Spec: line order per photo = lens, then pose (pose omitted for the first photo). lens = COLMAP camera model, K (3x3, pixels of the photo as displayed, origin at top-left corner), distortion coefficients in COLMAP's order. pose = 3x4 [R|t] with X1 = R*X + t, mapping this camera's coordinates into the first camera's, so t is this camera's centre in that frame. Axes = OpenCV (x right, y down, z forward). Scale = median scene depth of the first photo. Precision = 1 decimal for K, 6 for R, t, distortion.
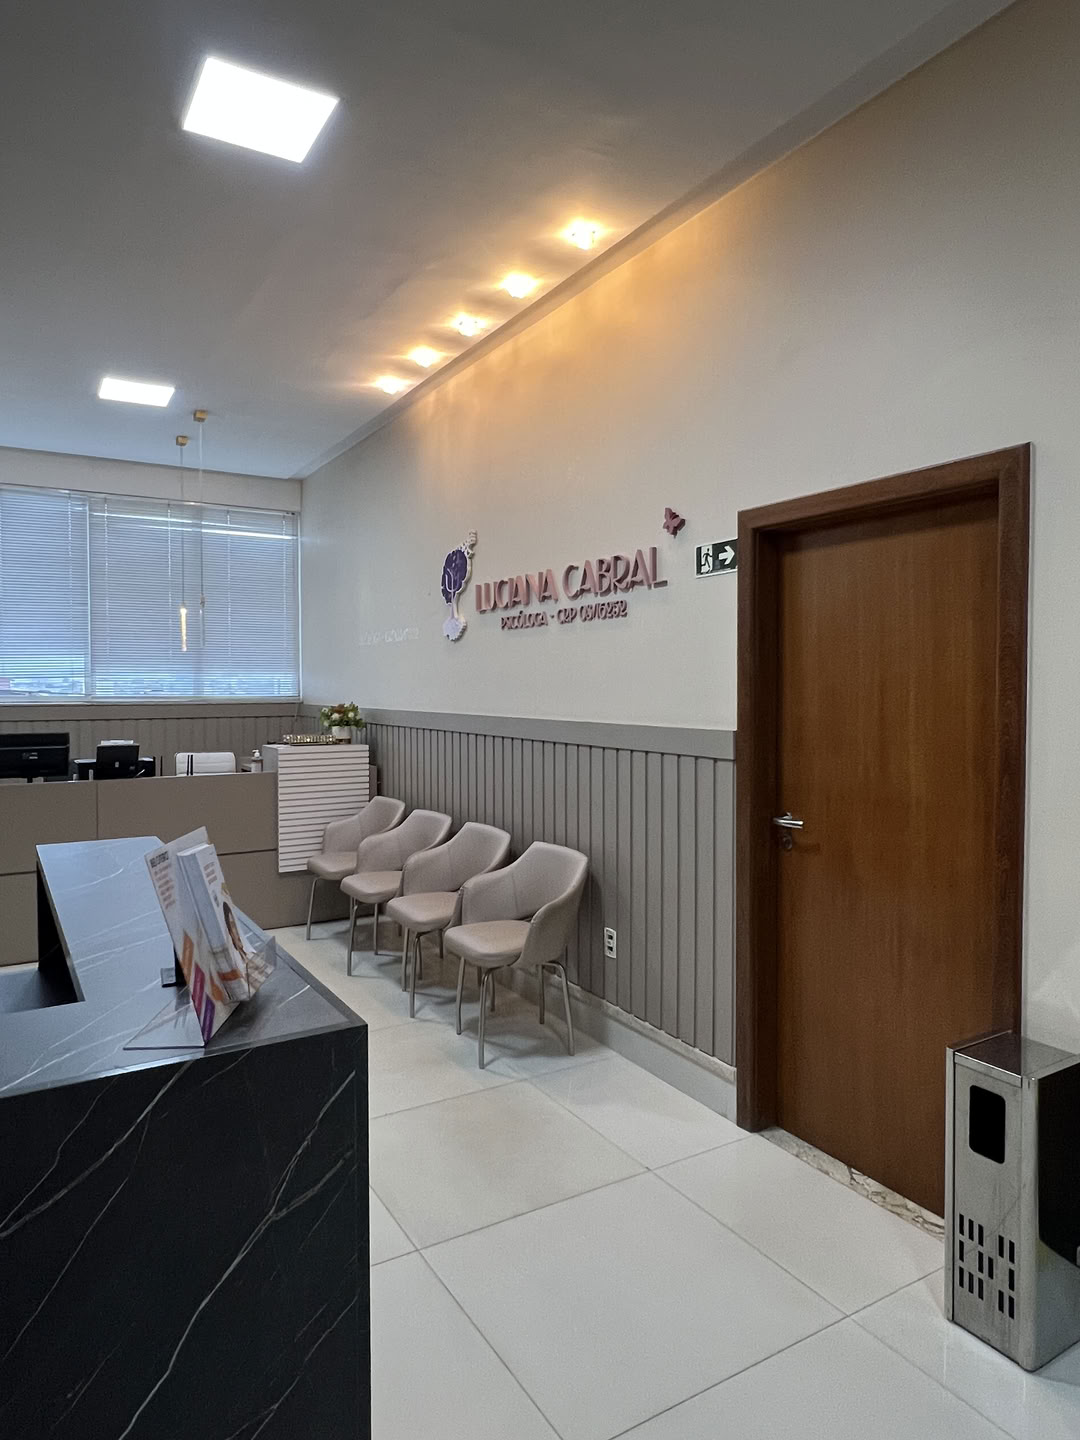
lens RADIAL K [[918.8, 0, 542.9], [0, 918.8, 715.8], [0, 0, 1]] dist [-0.006083, -0.001184]
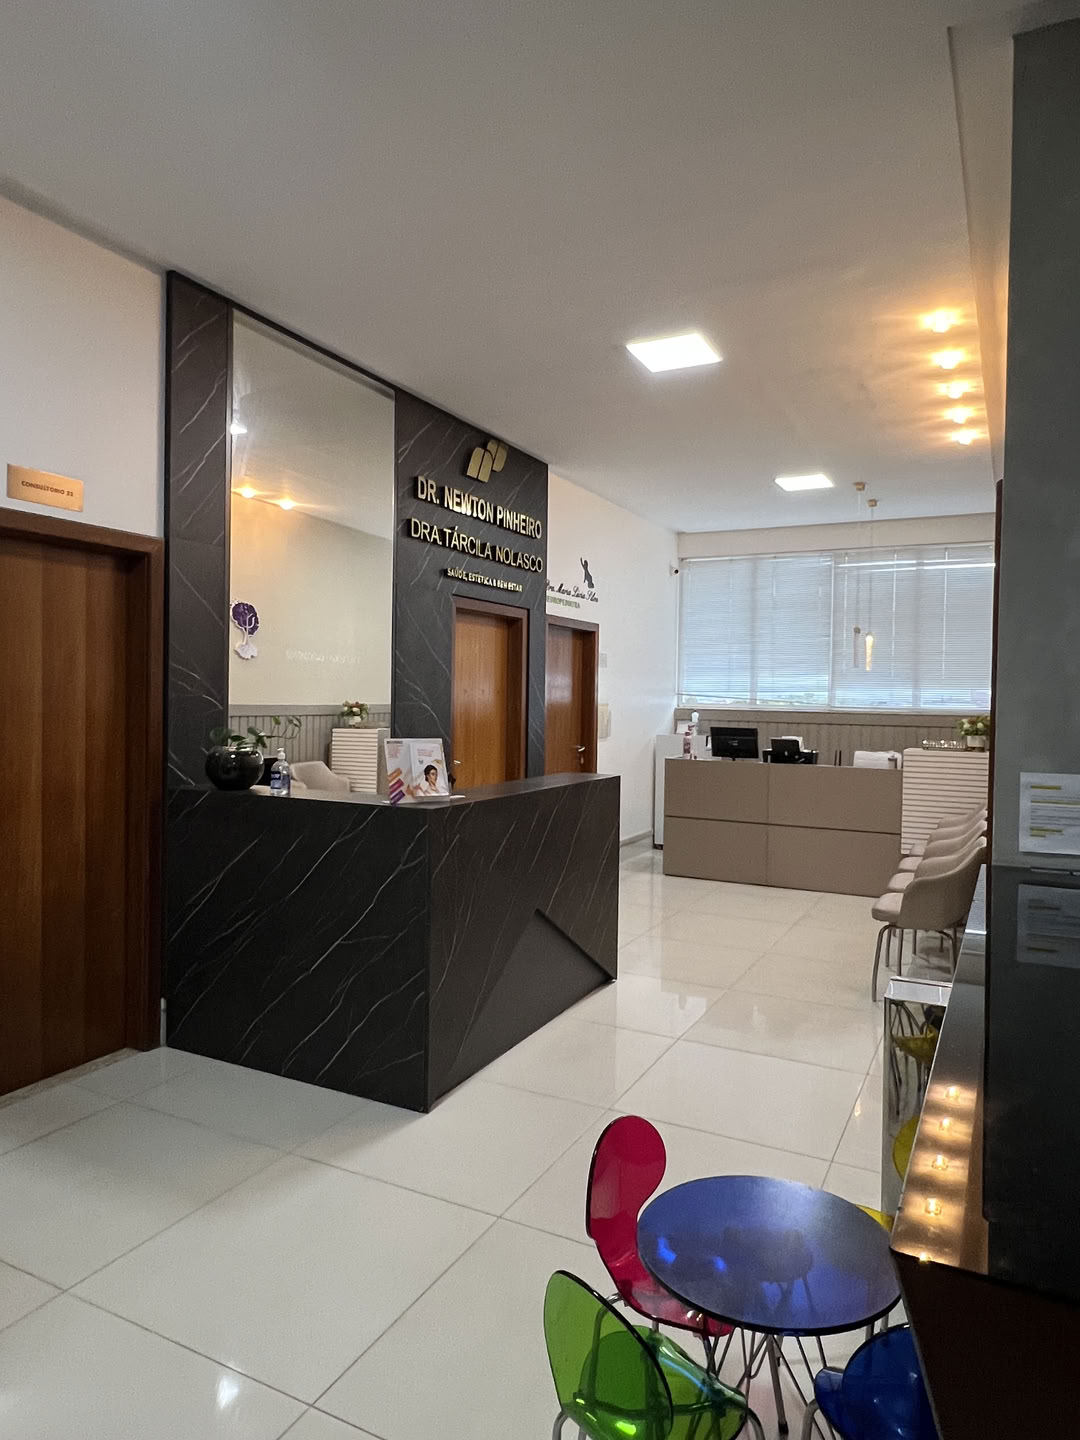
lens RADIAL K [[918.8, 0, 543.1], [0, 918.8, 719.5], [0, 0, 1]] dist [-0.006083, -0.001184]
pose [[0.518035, 0.031234, -0.854789, 0.463512], [-0.046316, 0.998891, 0.008430, 0.006557], [0.854104, 0.035223, 0.518907, -0.028557]]
